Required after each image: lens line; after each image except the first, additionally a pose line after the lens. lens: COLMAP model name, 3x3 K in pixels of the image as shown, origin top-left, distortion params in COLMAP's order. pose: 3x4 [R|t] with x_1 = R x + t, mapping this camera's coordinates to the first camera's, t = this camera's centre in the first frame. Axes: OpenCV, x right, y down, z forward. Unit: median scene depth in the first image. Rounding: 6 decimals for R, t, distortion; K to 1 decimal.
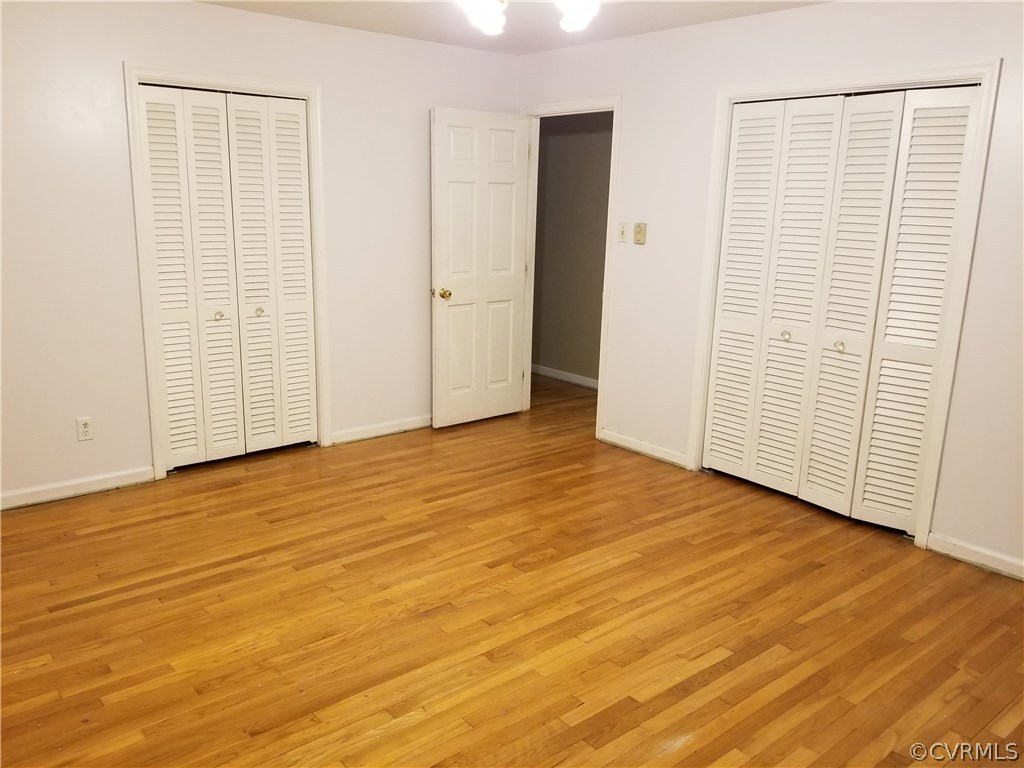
lens RADIAL K [[817.4, 0, 506.1], [0, 817.4, 383.1], [0, 0, 1]] dist [-0.008056, -0.015917]
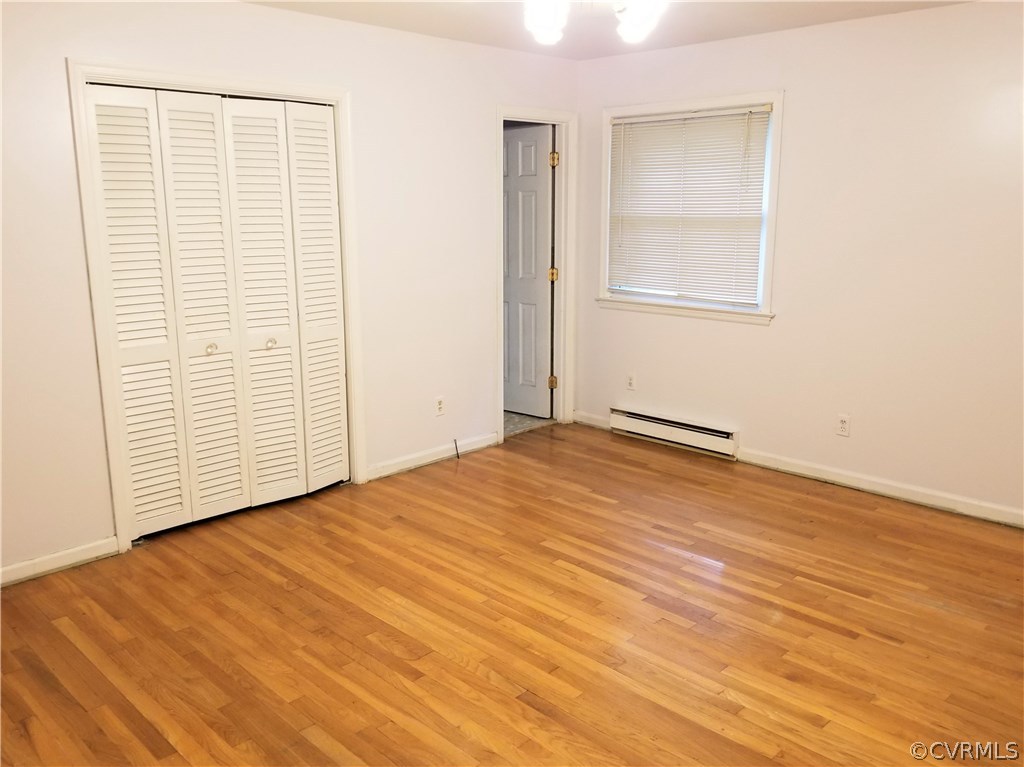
lens RADIAL K [[817.4, 0, 506.1], [0, 817.4, 382.6], [0, 0, 1]] dist [-0.008056, -0.015917]
pose [[-0.106539, -0.238096, 0.965381, -0.722275], [0.220906, 0.940973, 0.256456, -0.225992], [-0.969459, 0.240581, -0.047654, 0.885463]]
